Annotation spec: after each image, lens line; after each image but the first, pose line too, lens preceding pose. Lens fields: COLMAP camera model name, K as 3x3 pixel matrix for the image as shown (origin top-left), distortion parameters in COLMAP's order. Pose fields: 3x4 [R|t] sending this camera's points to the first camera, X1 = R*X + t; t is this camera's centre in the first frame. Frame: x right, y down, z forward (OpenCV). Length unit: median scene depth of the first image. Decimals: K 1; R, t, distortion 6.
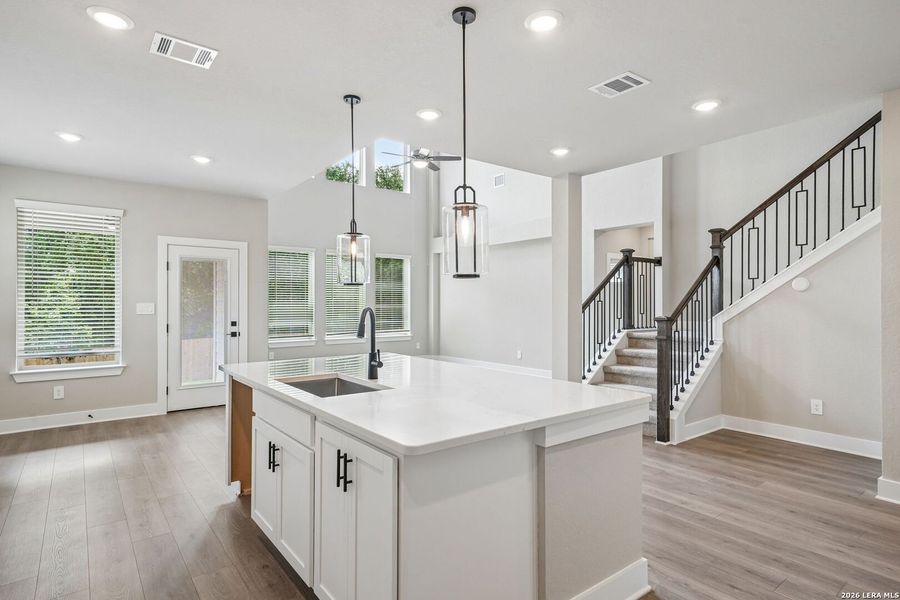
lens RADIAL K [[480.0, 0, 450.0], [0, 480.0, 300.0], [0, 0, 1]] dist [0.017908, 0.000652]
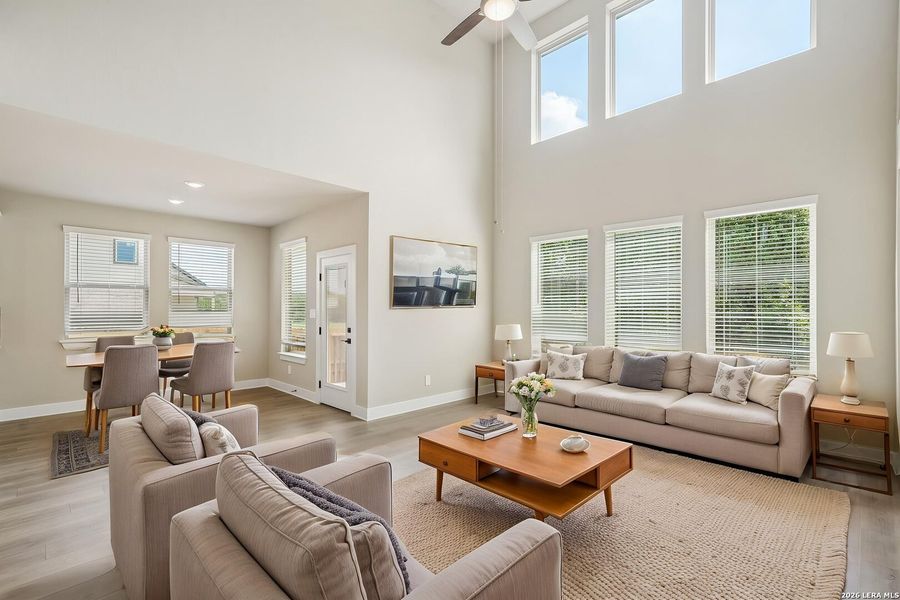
lens RADIAL K [[402.3, 0, 445.8], [0, 402.3, 309.5], [0, 0, 1]] dist [0.001504, -0.000017]
pose [[0.130131, 0.000875, -0.991496, 0.483452], [0.005786, 0.999982, 0.001642, 0.008903], [0.991480, -0.005950, 0.130123, 1.365228]]
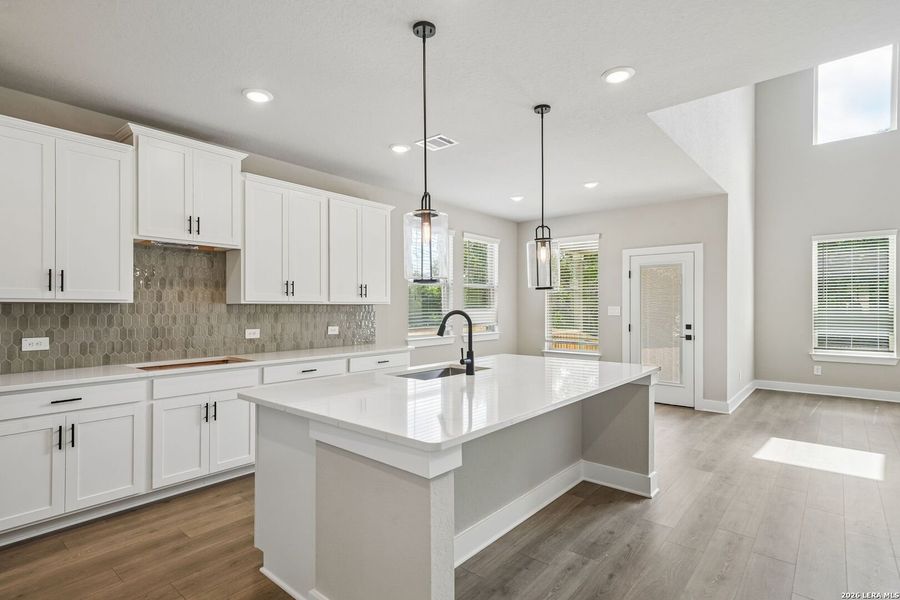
lens RADIAL K [[452.0, 0, 448.5], [0, 452.0, 305.4], [0, 0, 1]] dist [0.013317, -0.000068]
pose [[0.205400, -0.000642, -0.978678, 0.466914], [0.006413, 0.999979, 0.000690, 0.000844], [0.978657, -0.006418, 0.205400, 0.398987]]
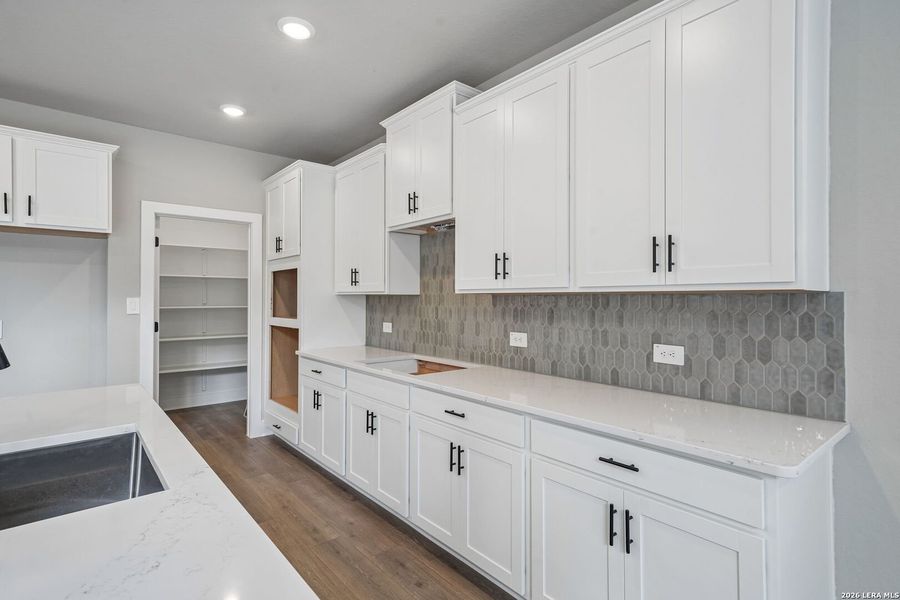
lens RADIAL K [[447.8, 0, 451.8], [0, 447.8, 296.2], [0, 0, 1]] dist [0.009665, 0.000309]
pose [[-0.999078, 0.000442, -0.042927, -0.316723], [0.000979, 0.999921, -0.012498, 0.005905], [0.042918, -0.012529, -0.999000, 0.746210]]
